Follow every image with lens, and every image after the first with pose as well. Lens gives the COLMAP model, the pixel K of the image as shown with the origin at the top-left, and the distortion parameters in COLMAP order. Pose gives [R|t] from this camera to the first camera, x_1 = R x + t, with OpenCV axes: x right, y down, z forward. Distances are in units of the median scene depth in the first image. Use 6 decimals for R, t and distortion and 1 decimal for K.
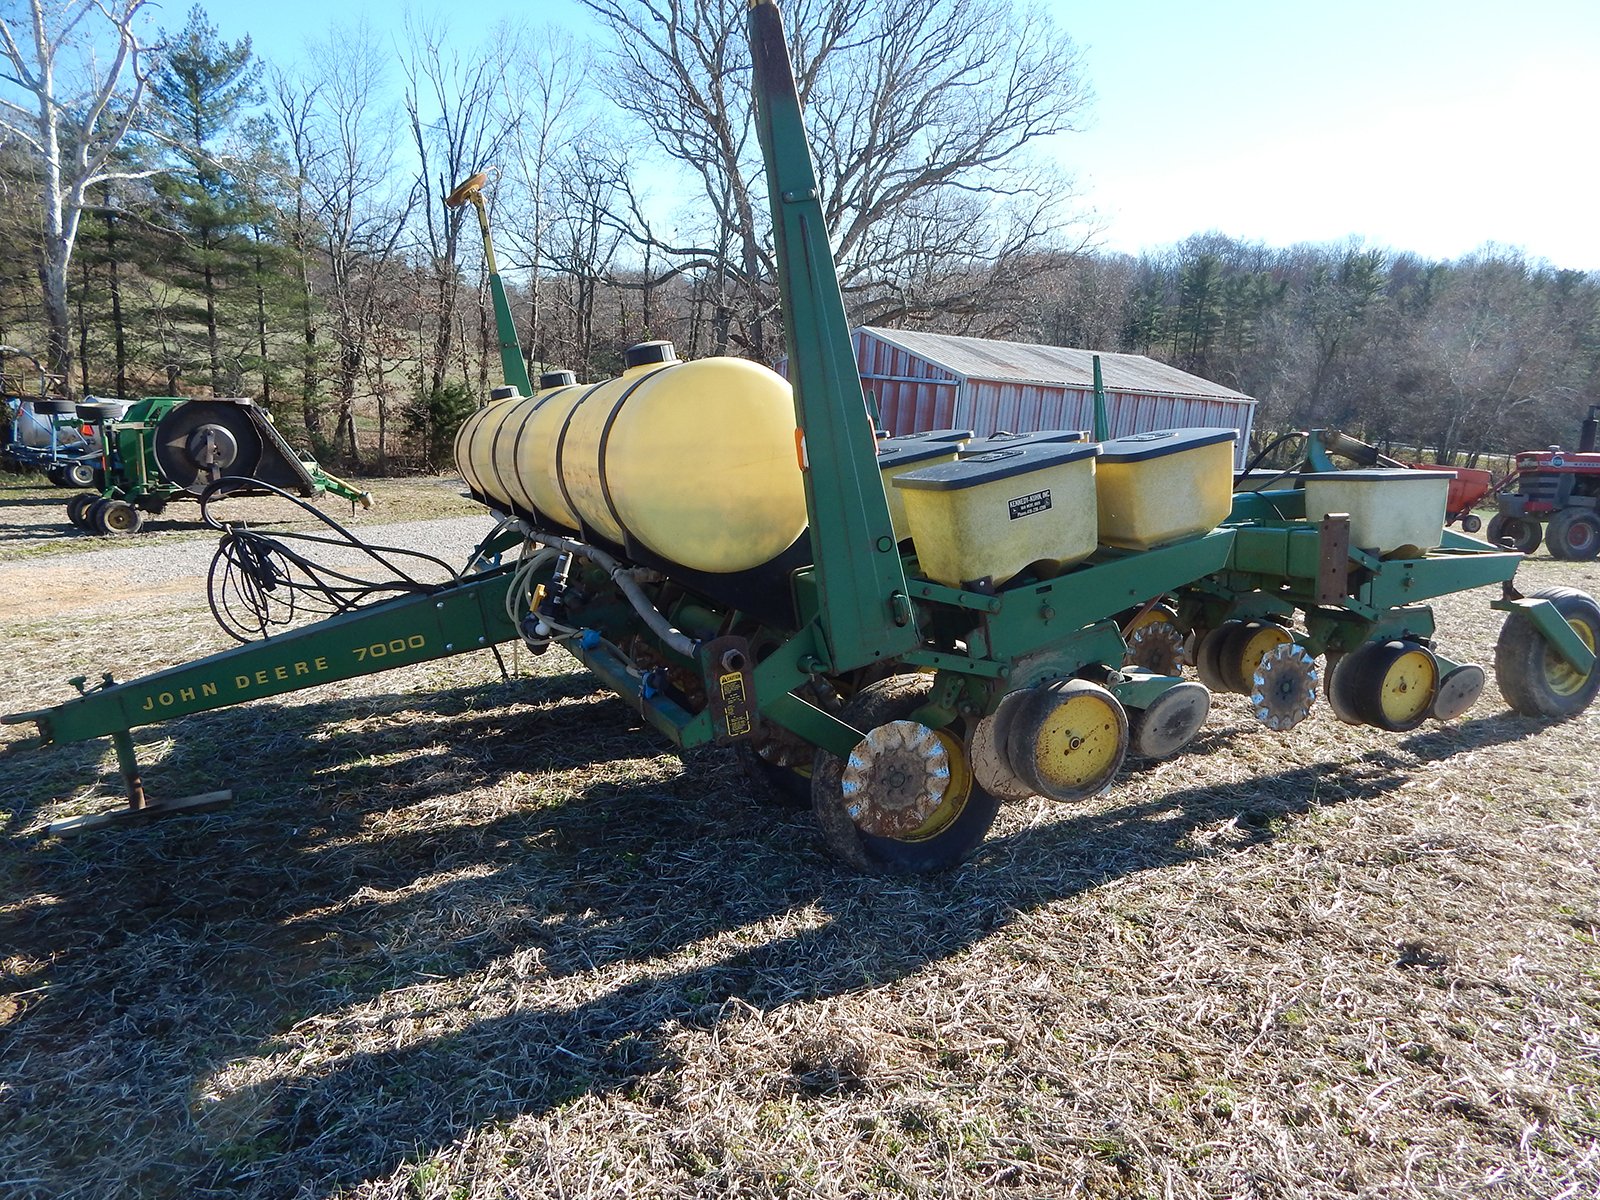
lens RADIAL K [[1182.5, 0, 800.0], [0, 1182.5, 600.0], [0, 0, 1]] dist [0.066803, -0.000496]
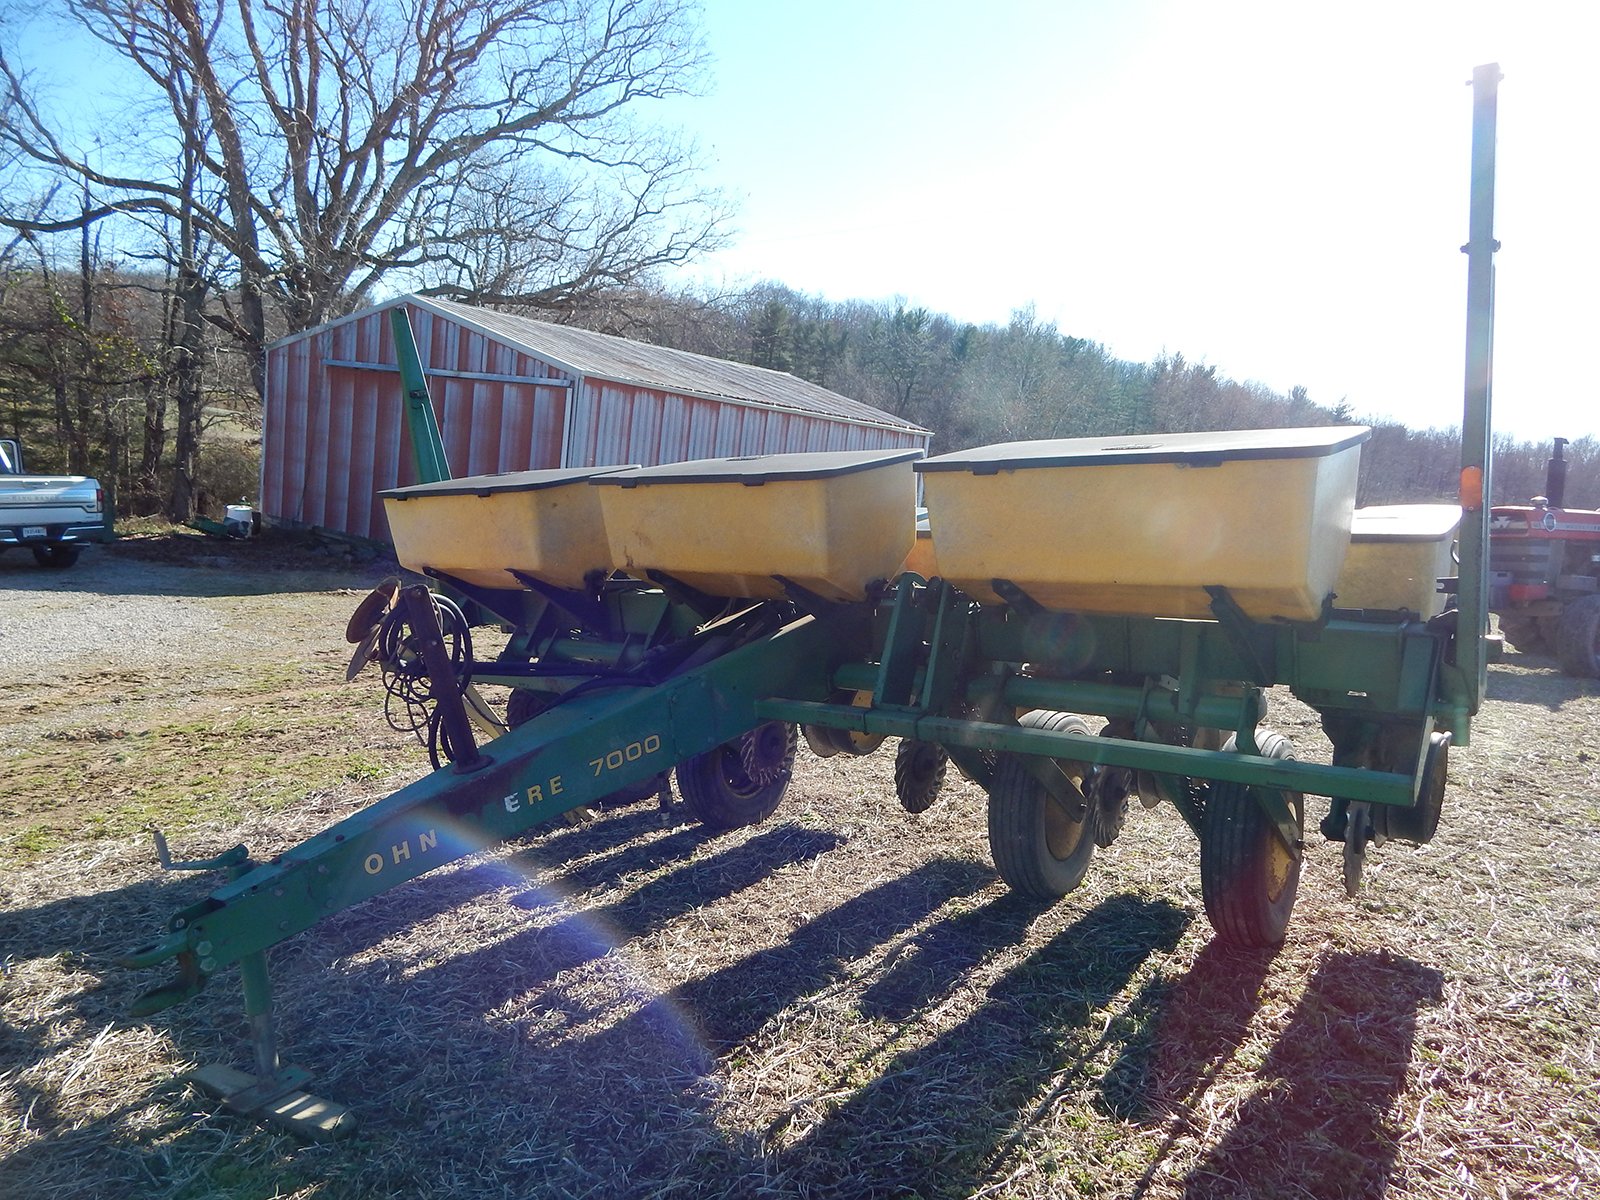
lens RADIAL K [[1142.3, 0, 794.4], [0, 1142.3, 576.1], [0, 0, 1]] dist [0.039473, -0.034324]
pose [[0.937012, -0.019415, 0.348758, 0.022622], [0.036064, 0.998495, -0.041308, -0.037647], [-0.347432, 0.051284, 0.936302, 0.288629]]
